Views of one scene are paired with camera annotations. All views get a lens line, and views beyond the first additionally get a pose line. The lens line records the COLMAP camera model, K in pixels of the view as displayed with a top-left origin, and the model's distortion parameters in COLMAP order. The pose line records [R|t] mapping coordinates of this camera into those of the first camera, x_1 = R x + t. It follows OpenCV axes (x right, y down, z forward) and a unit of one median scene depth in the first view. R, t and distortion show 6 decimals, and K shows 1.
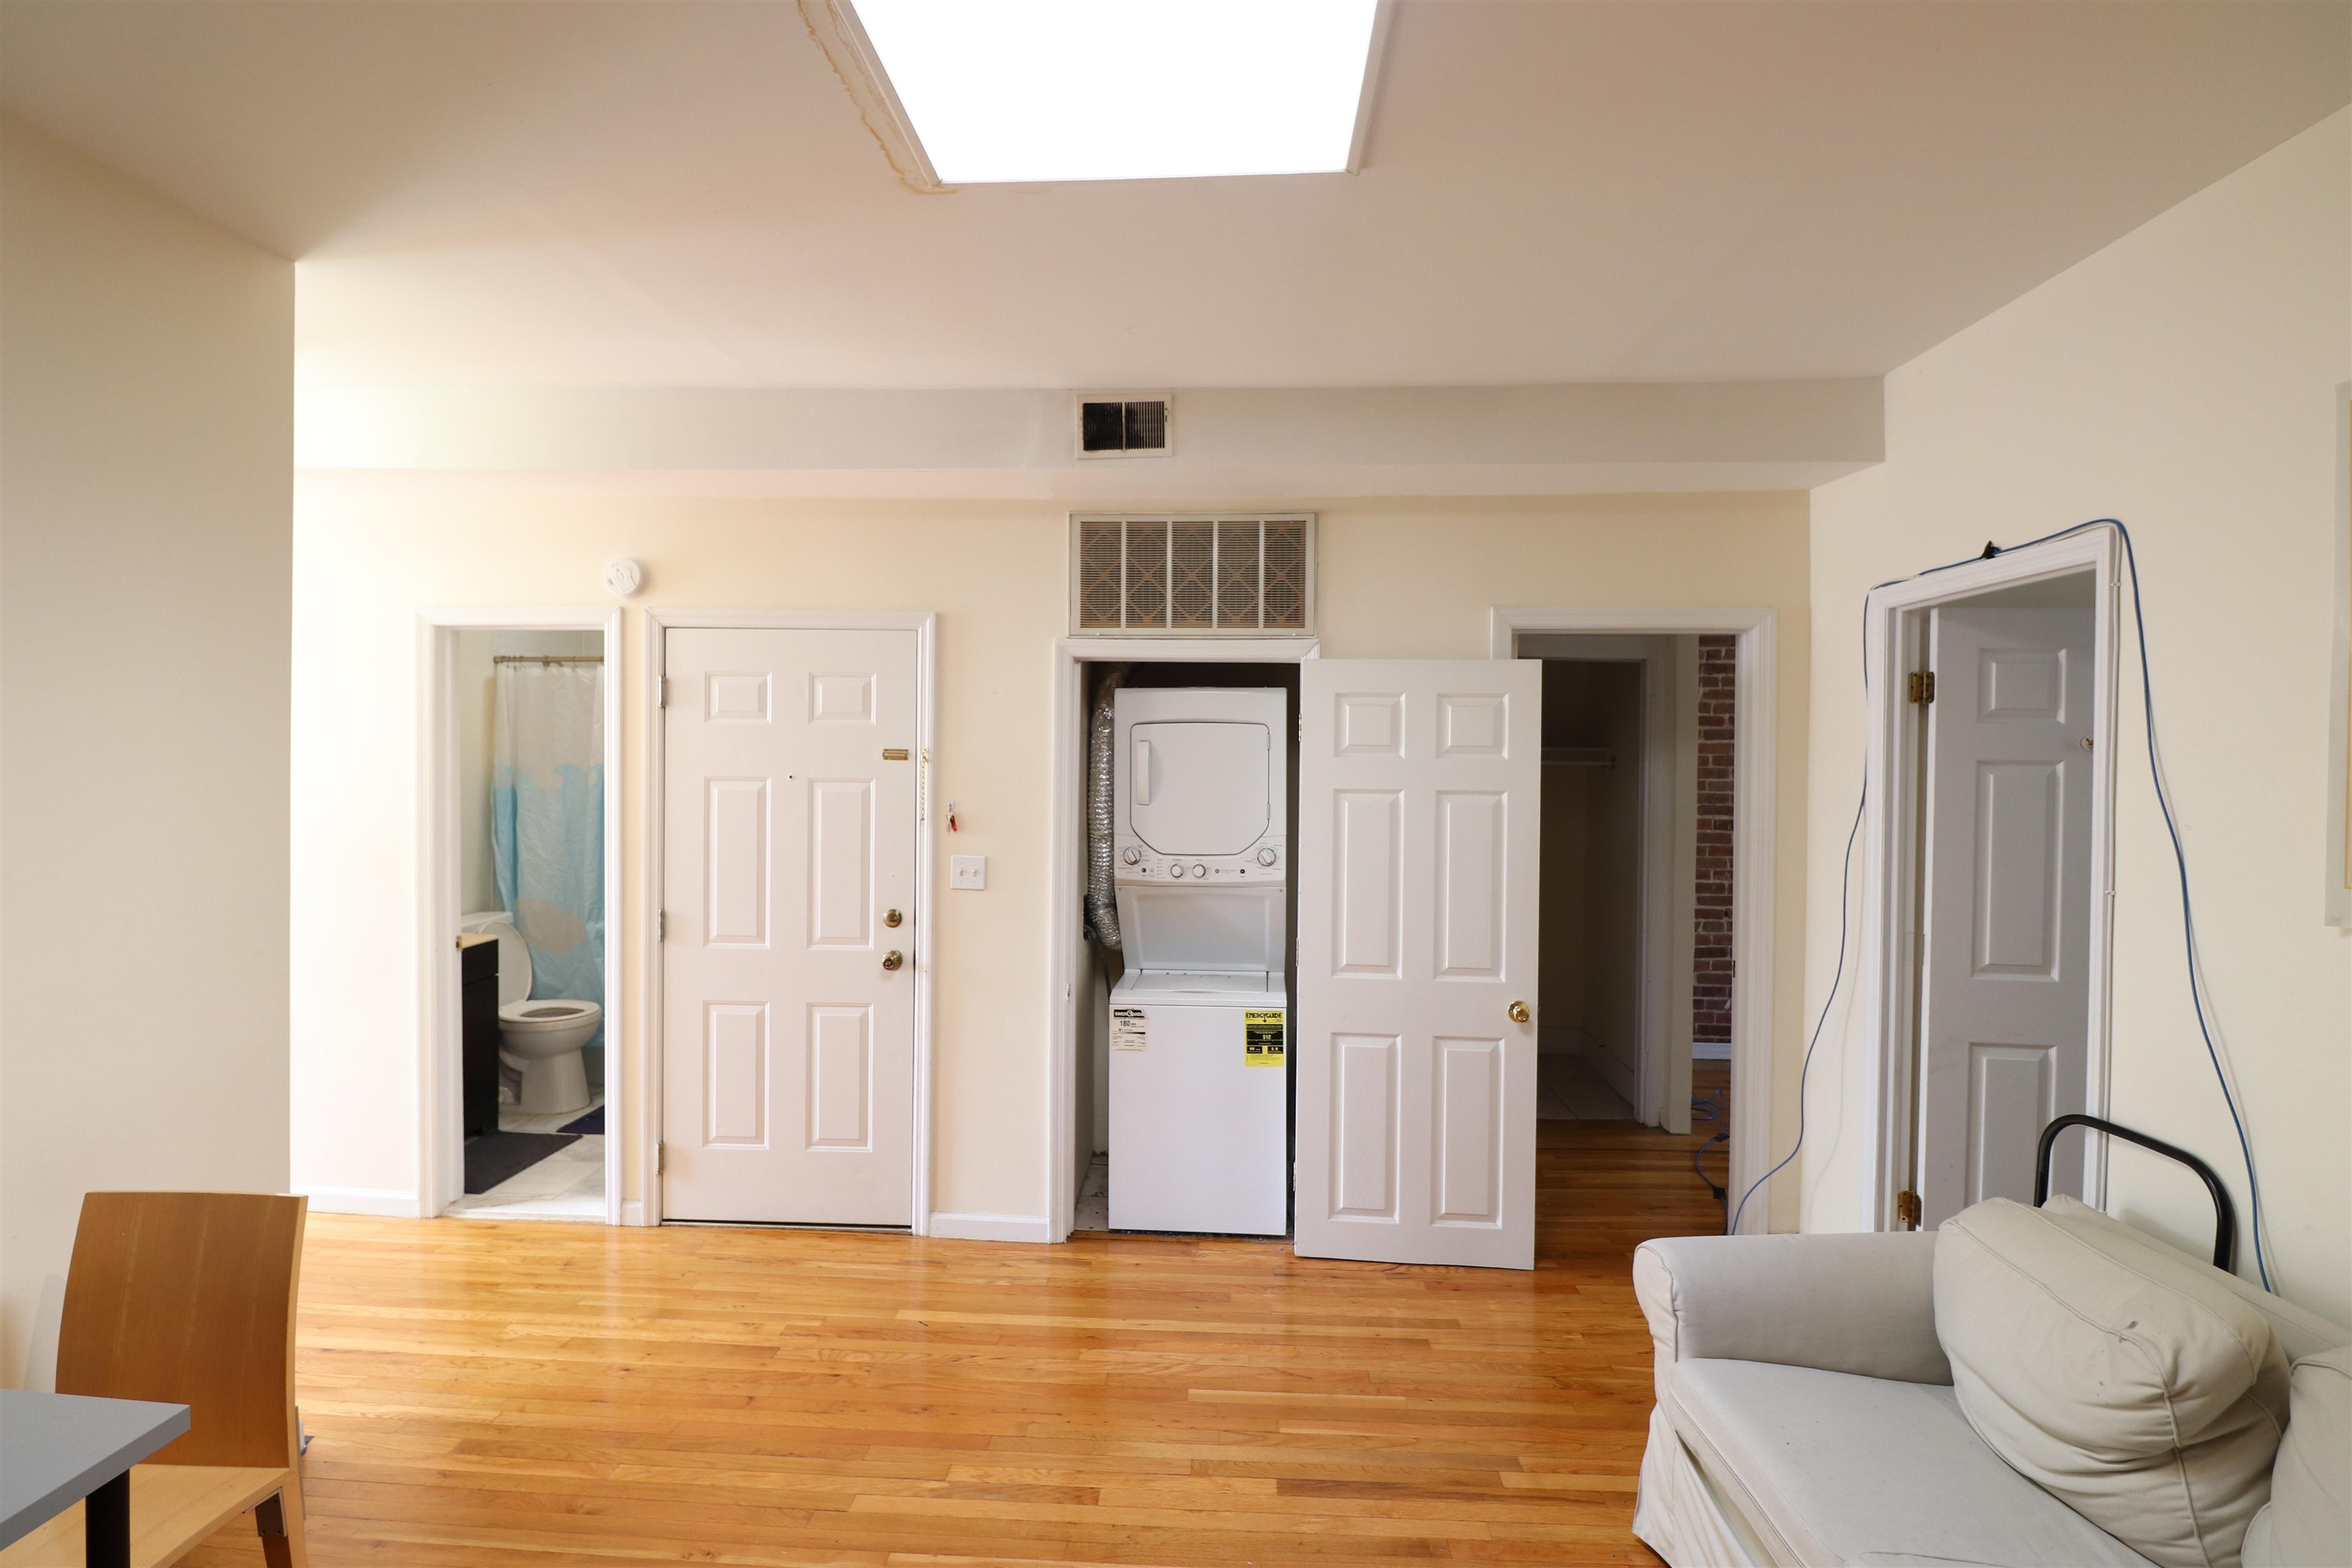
lens RADIAL K [[1089.6, 0, 1178.6], [0, 1089.6, 775.8], [0, 0, 1]] dist [-0.005586, -0.008971]
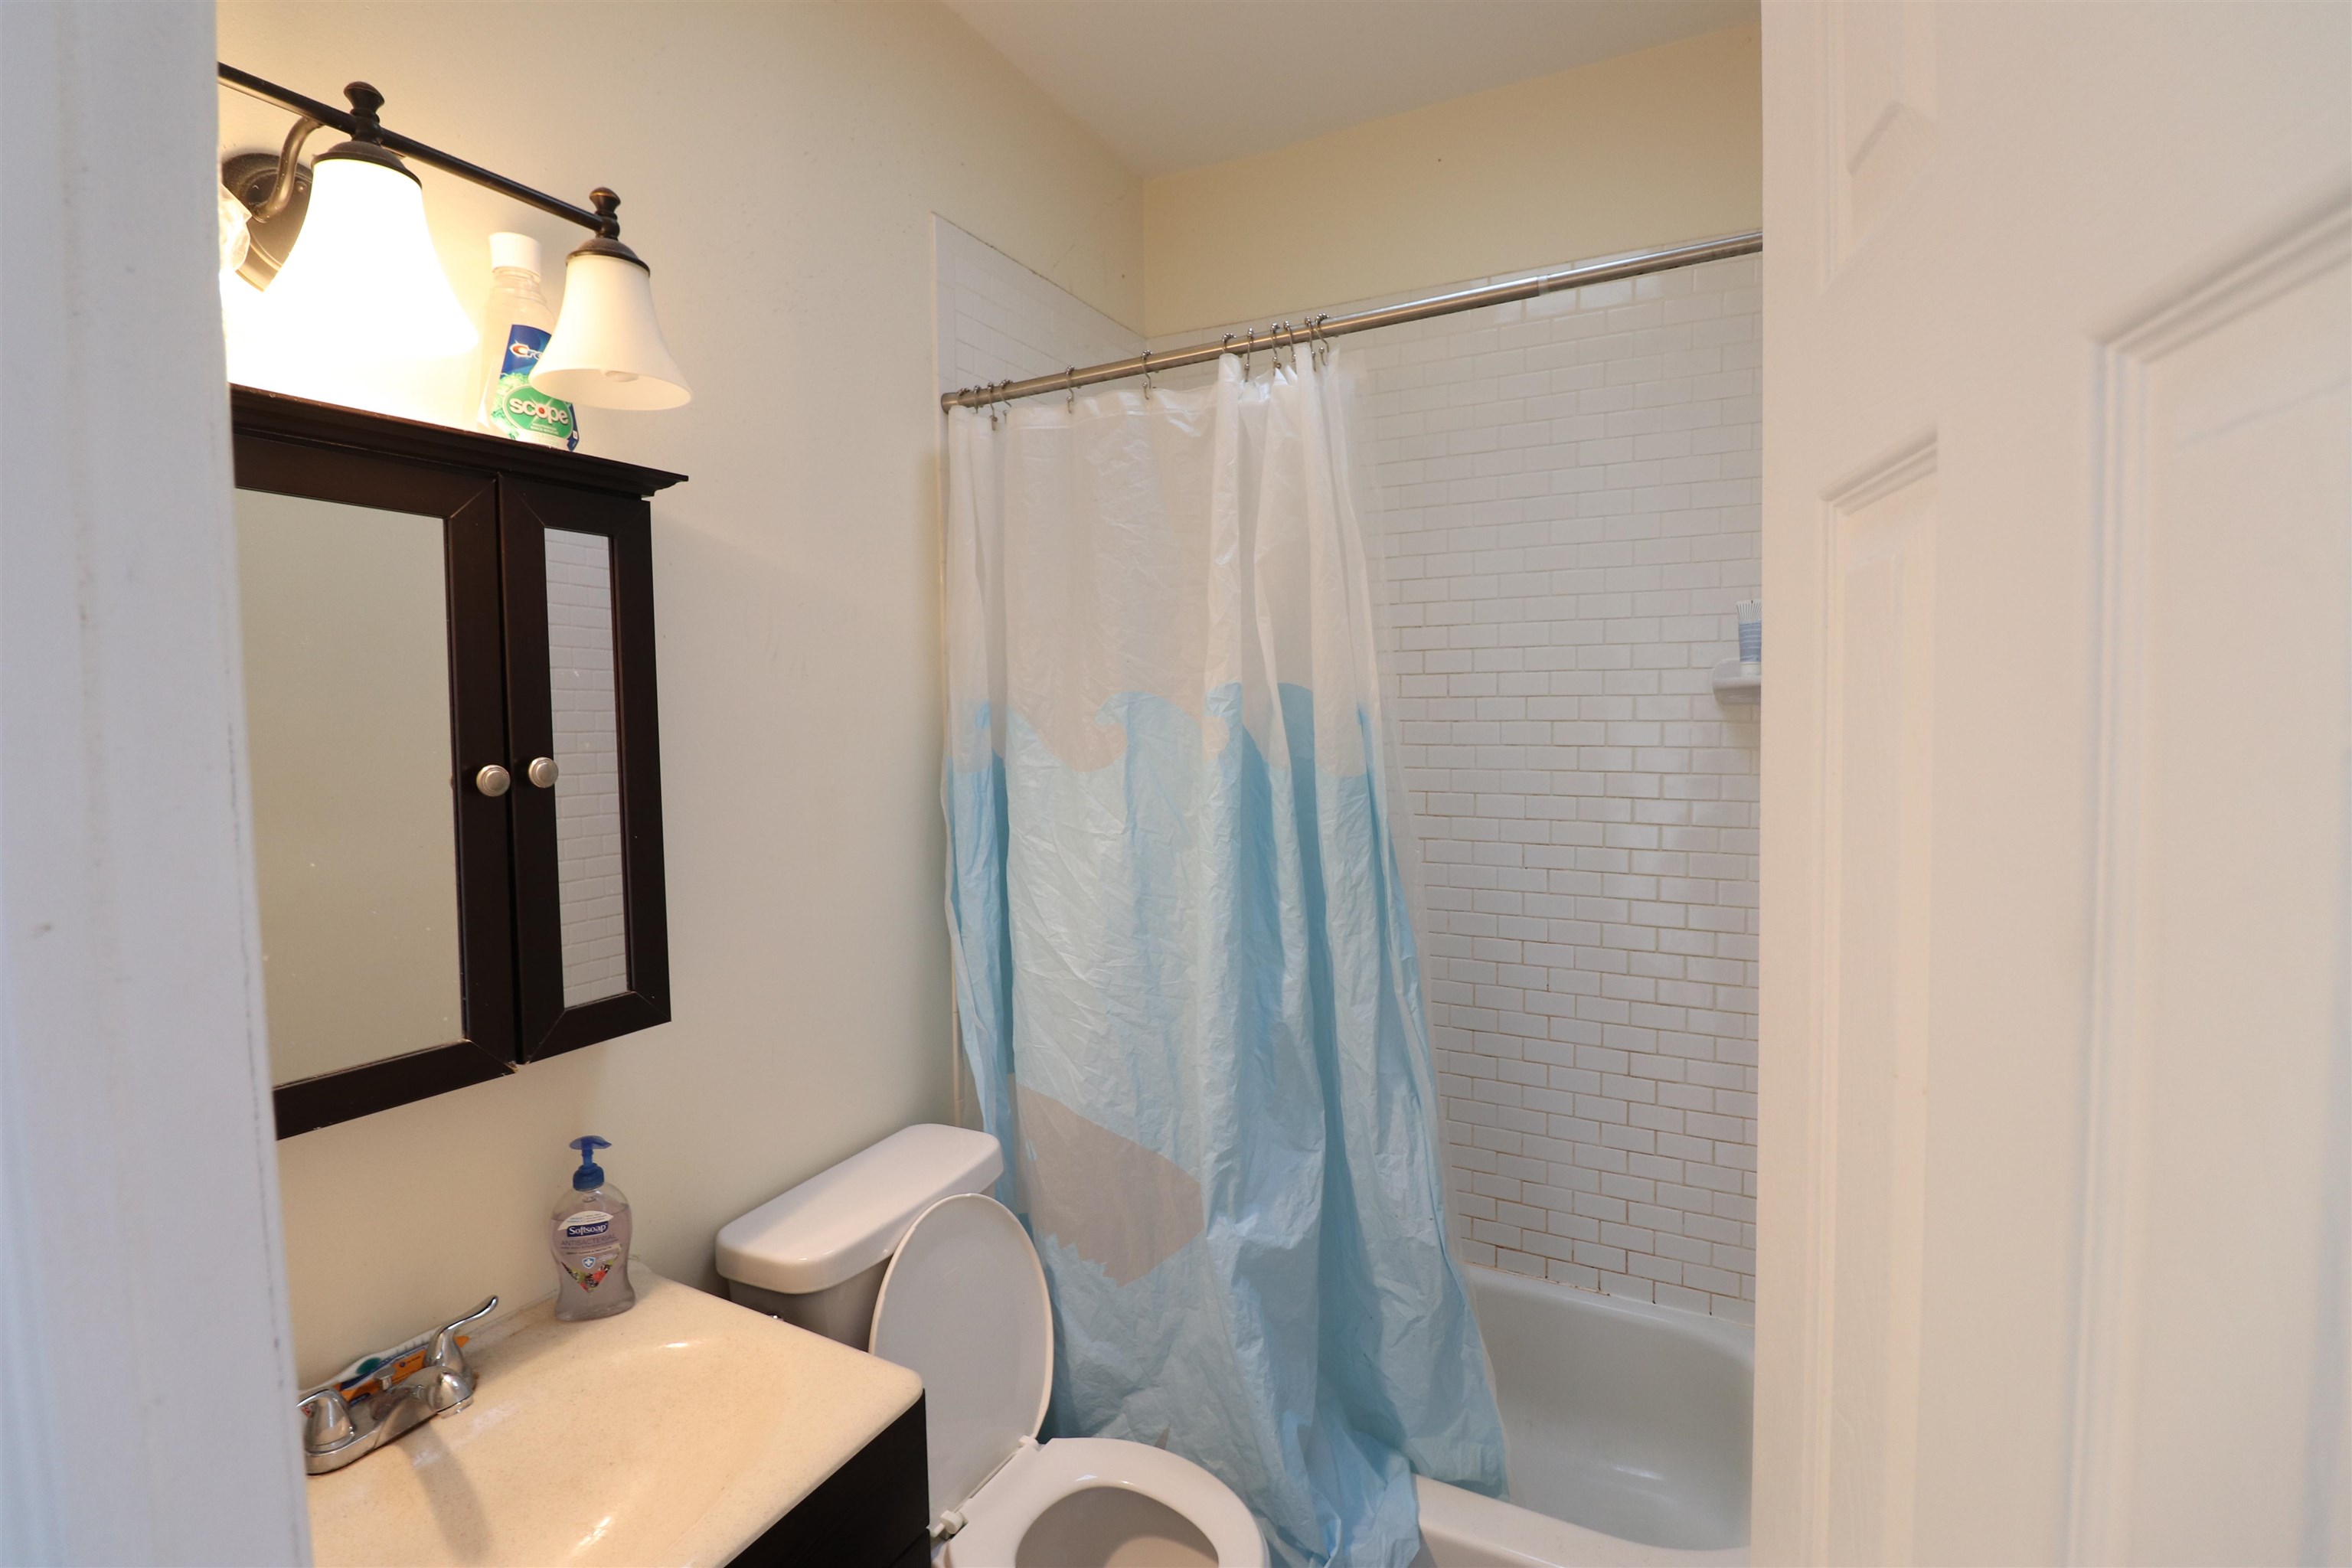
lens RADIAL K [[1089.6, 0, 1171.4], [0, 1089.6, 779.7], [0, 0, 1]] dist [-0.005586, -0.008971]
pose [[0.905504, 0.011606, -0.424179, -0.422519], [0.018378, 0.997615, 0.066527, -0.006232], [0.423940, -0.068035, 0.903131, 0.723097]]
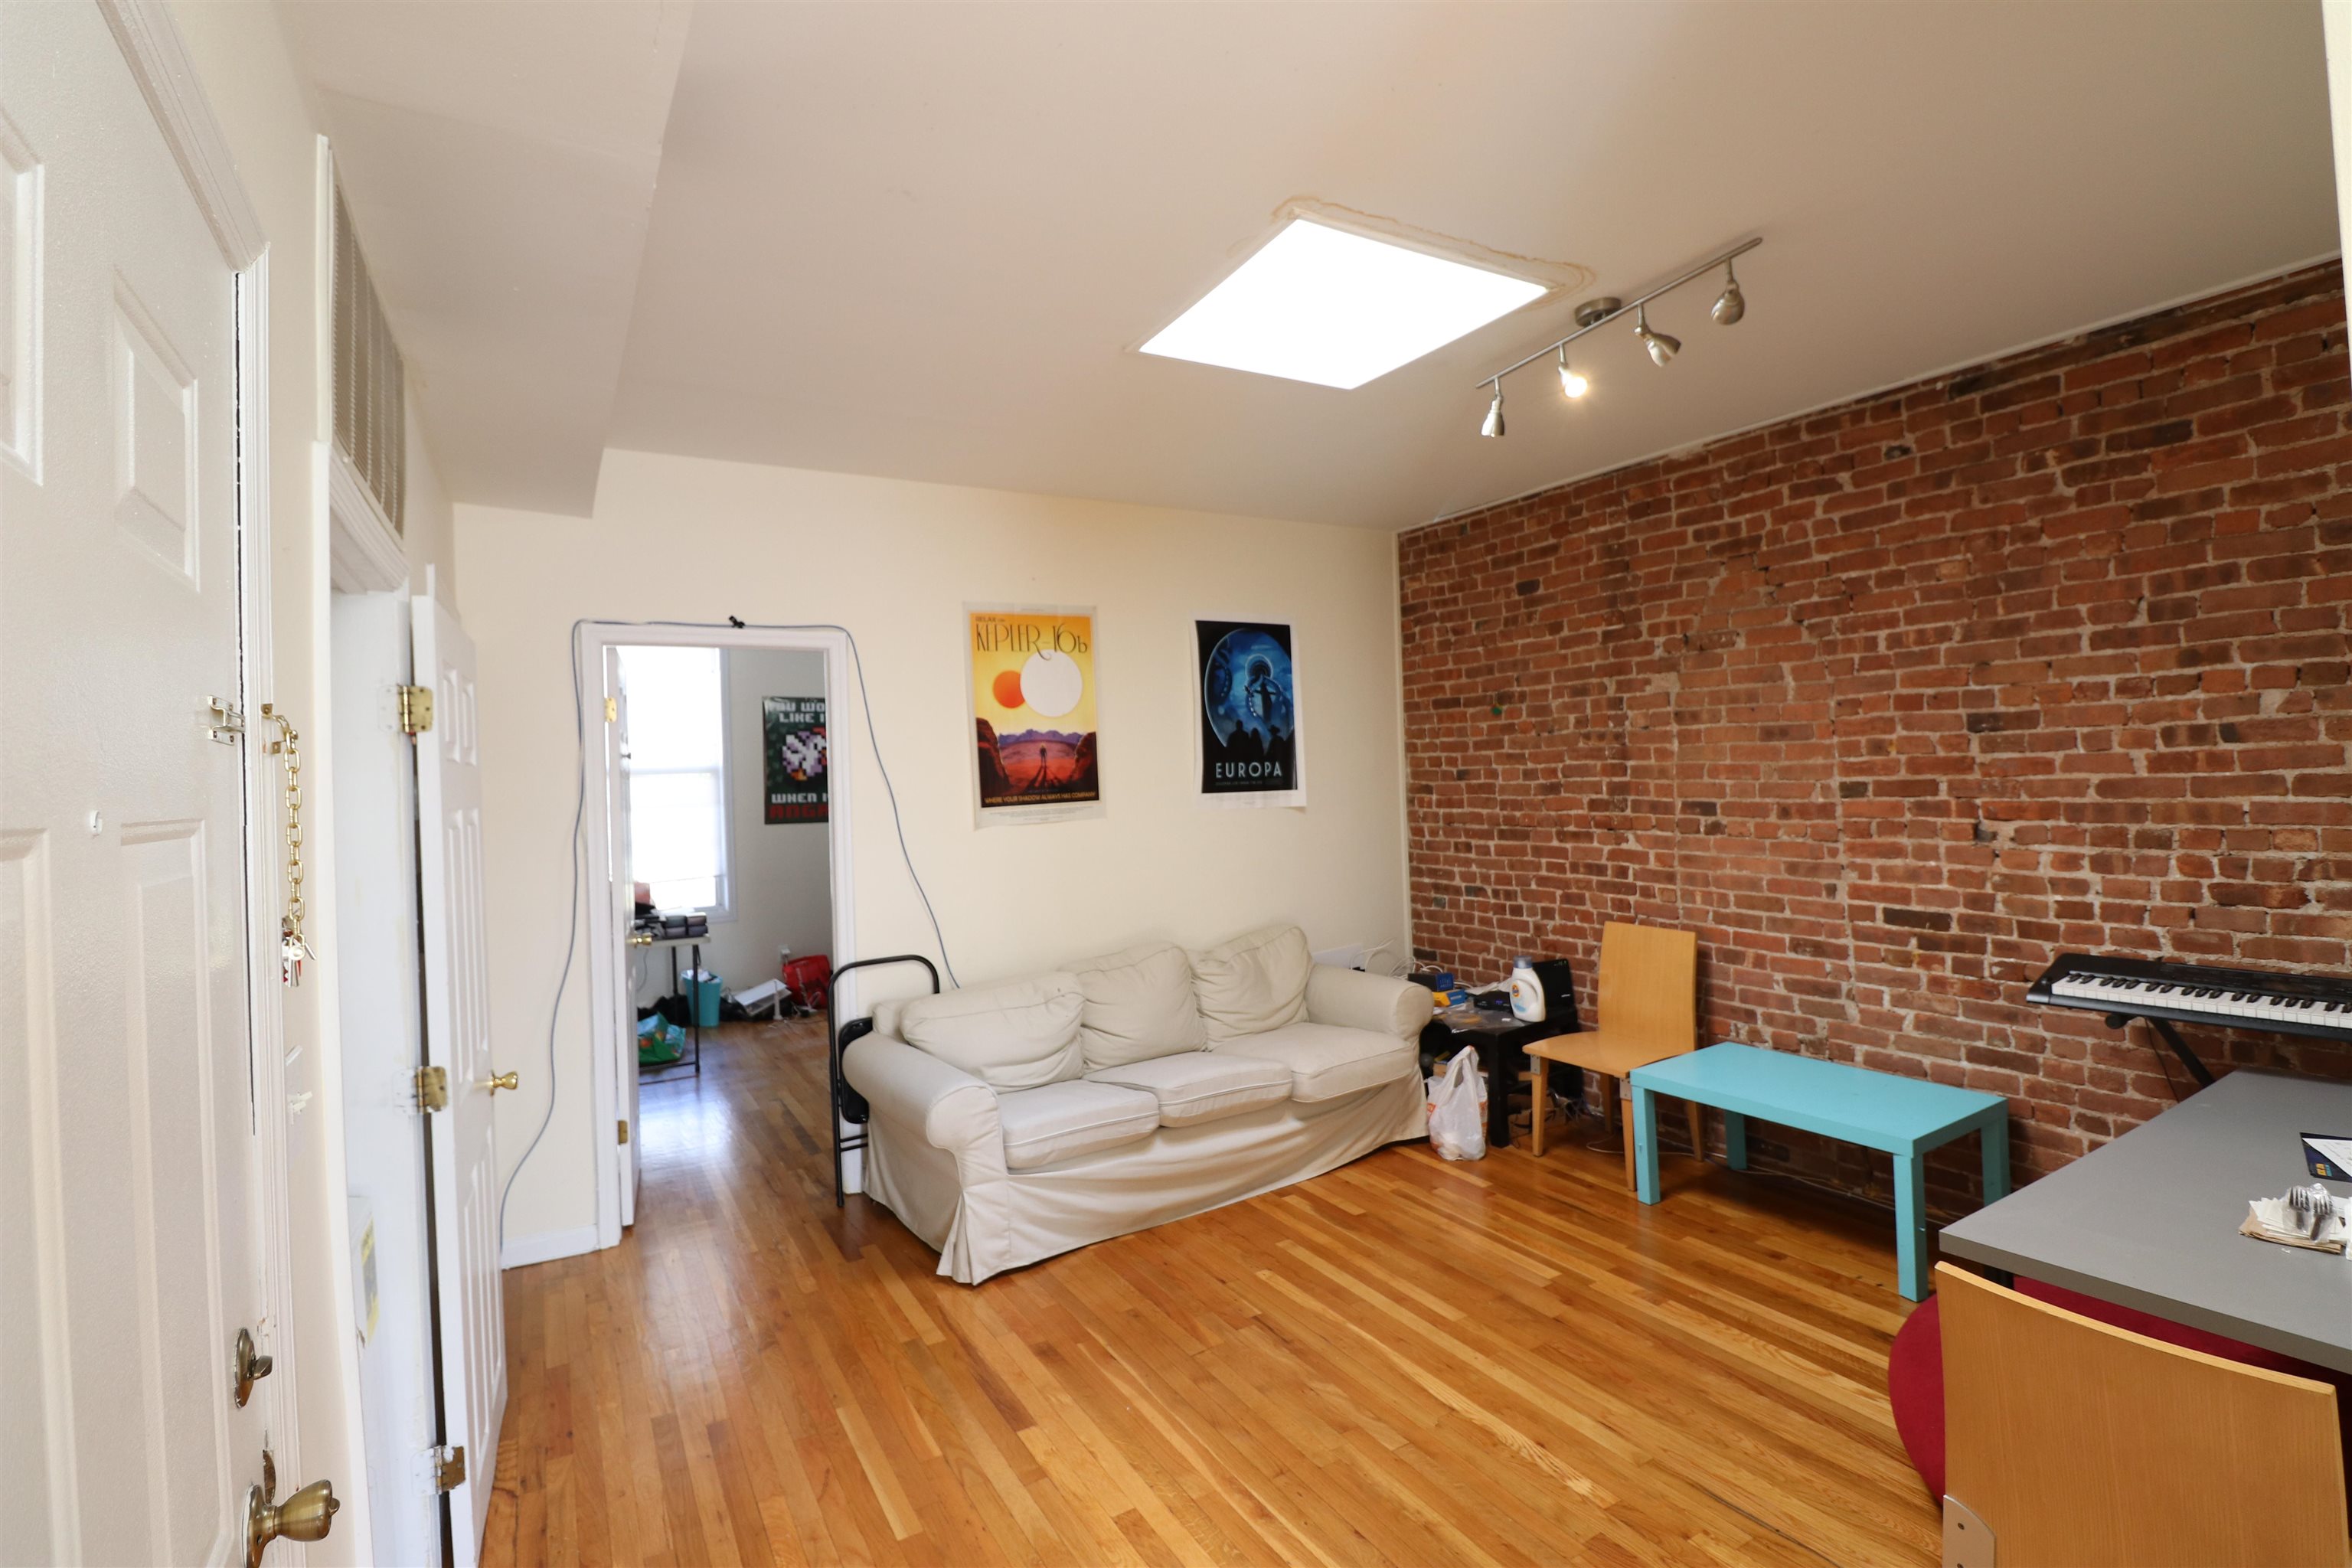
lens RADIAL K [[1089.6, 0, 1168.9], [0, 1089.6, 773.3], [0, 0, 1]] dist [-0.005586, -0.008971]
pose [[-0.546876, 0.010003, 0.837154, -0.669986], [0.035767, 0.999295, 0.011425, 0.000398], [-0.836449, 0.036190, -0.546848, 1.088599]]
